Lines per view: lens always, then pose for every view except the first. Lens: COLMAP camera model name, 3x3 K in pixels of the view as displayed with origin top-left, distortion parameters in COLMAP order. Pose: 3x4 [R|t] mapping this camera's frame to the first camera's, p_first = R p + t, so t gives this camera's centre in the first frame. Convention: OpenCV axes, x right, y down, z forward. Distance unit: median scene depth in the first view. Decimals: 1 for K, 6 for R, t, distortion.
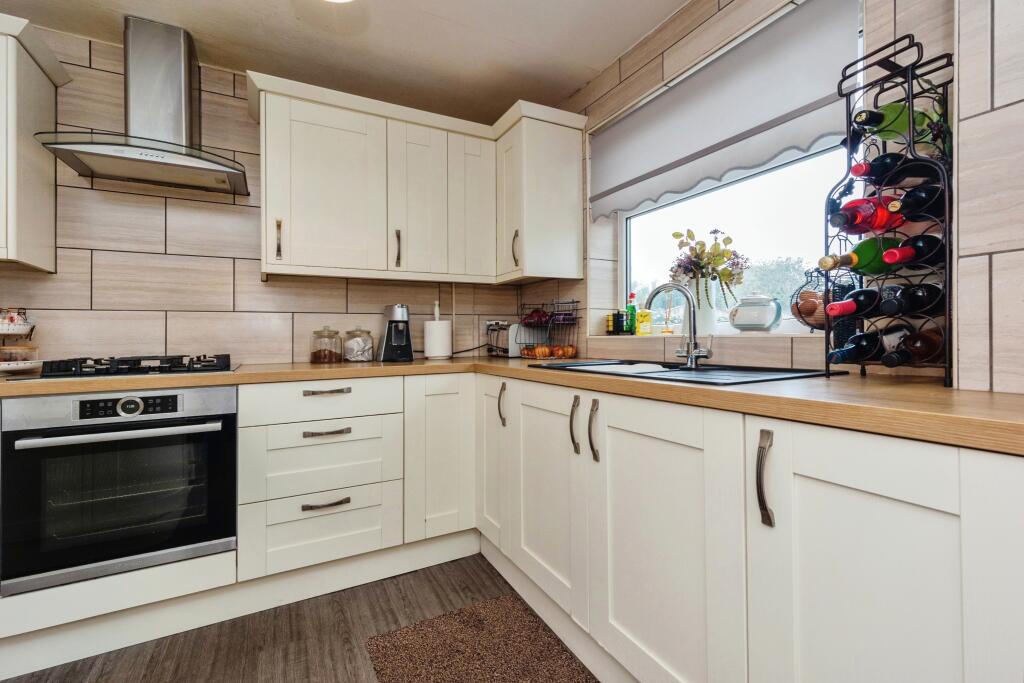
lens RADIAL K [[453.8, 0, 513.5], [0, 453.8, 329.5], [0, 0, 1]] dist [0.002922, 0.001120]
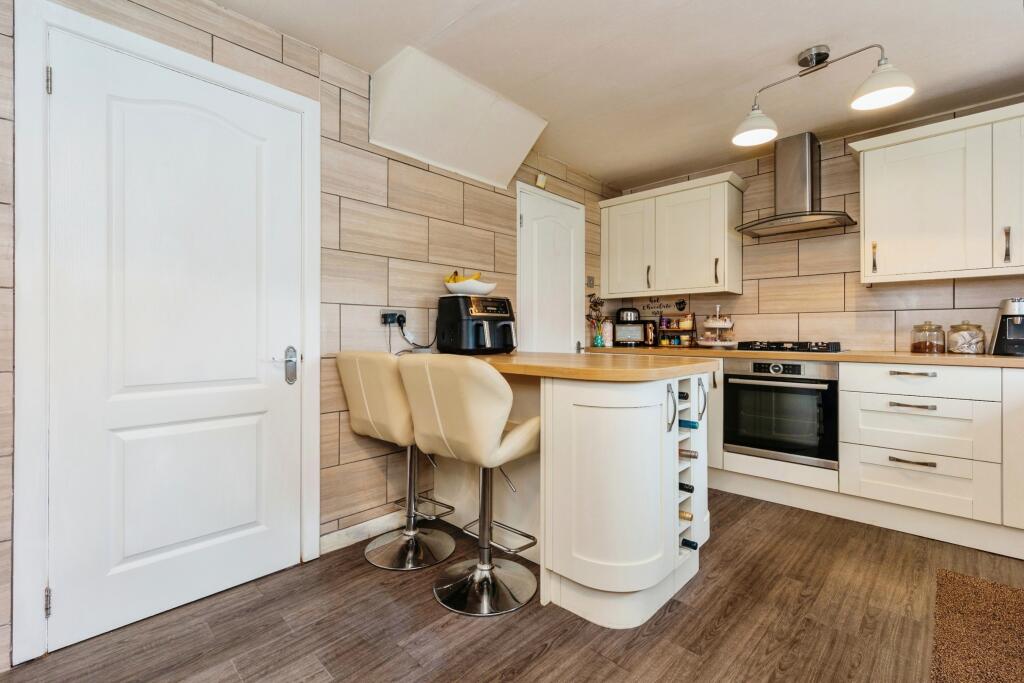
lens RADIAL K [[453.8, 0, 513.5], [0, 453.8, 329.5], [0, 0, 1]] dist [0.002922, 0.001120]
pose [[0.315739, 0.006447, -0.948824, 0.450295], [0.009898, 0.999900, 0.010088, -0.010814], [0.948794, -0.012577, 0.315644, -0.464841]]
